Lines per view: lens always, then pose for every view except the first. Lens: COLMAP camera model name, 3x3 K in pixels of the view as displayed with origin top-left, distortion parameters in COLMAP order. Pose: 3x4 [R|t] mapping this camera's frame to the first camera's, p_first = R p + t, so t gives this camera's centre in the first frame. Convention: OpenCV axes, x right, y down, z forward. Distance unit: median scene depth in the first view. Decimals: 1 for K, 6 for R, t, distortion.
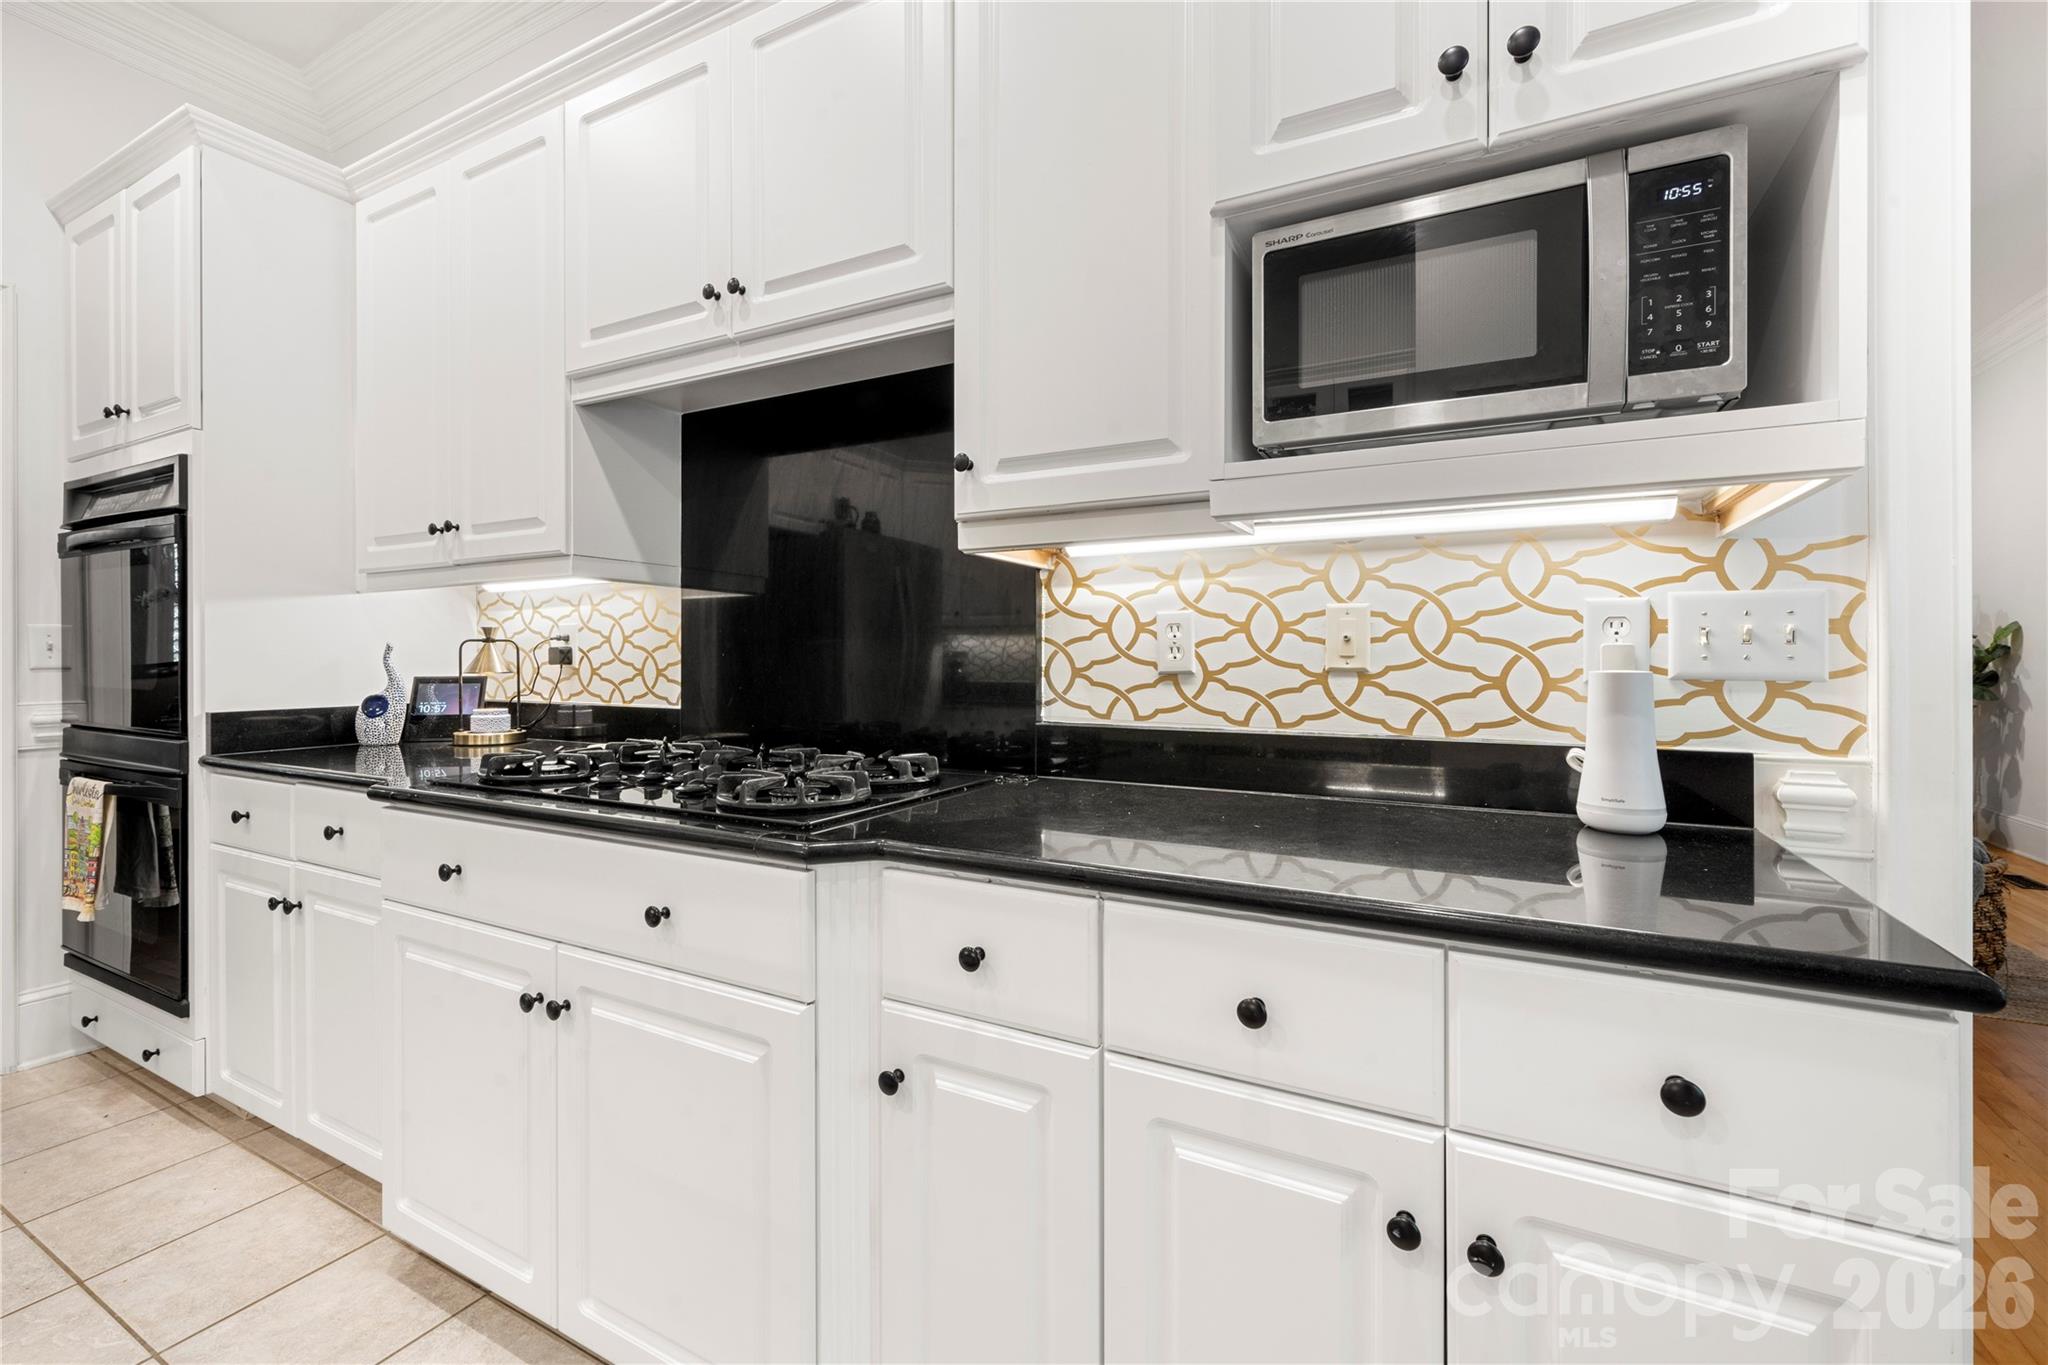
lens RADIAL K [[851.7, 0, 1026.7], [0, 851.7, 672.2], [0, 0, 1]] dist [0.002936, -0.000059]
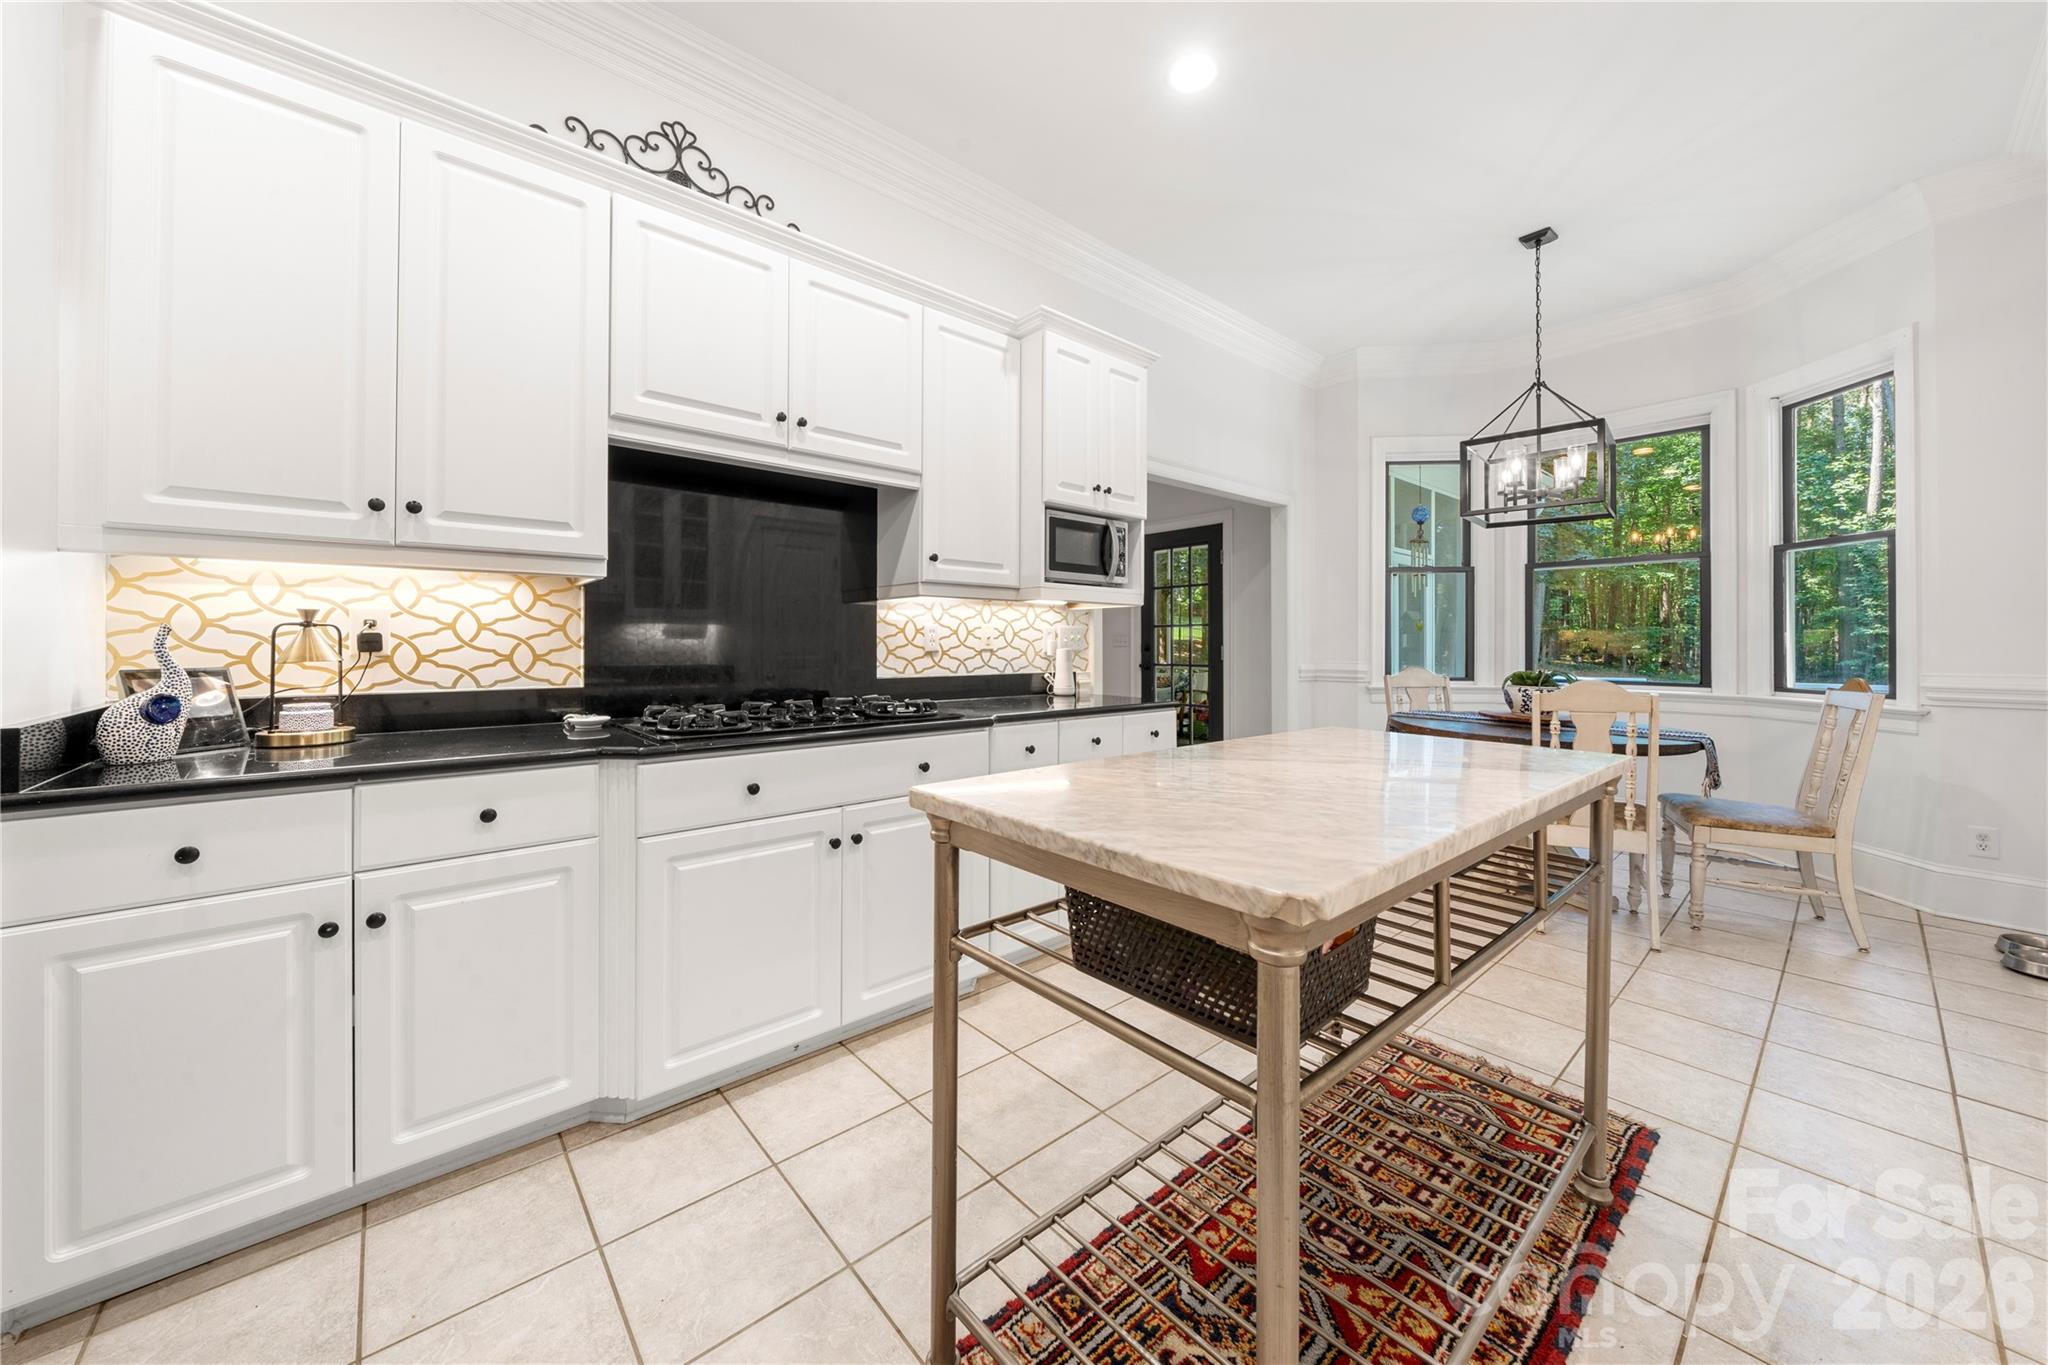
lens RADIAL K [[717.3, 0, 953.2], [0, 717.3, 638.5], [0, 0, 1]] dist [-0.001098, -0.000009]
pose [[0.412605, 0.002331, 0.910907, -1.482041], [0.006223, 0.999966, -0.005377, -0.022545], [-0.910889, 0.007887, 0.412577, 0.158741]]
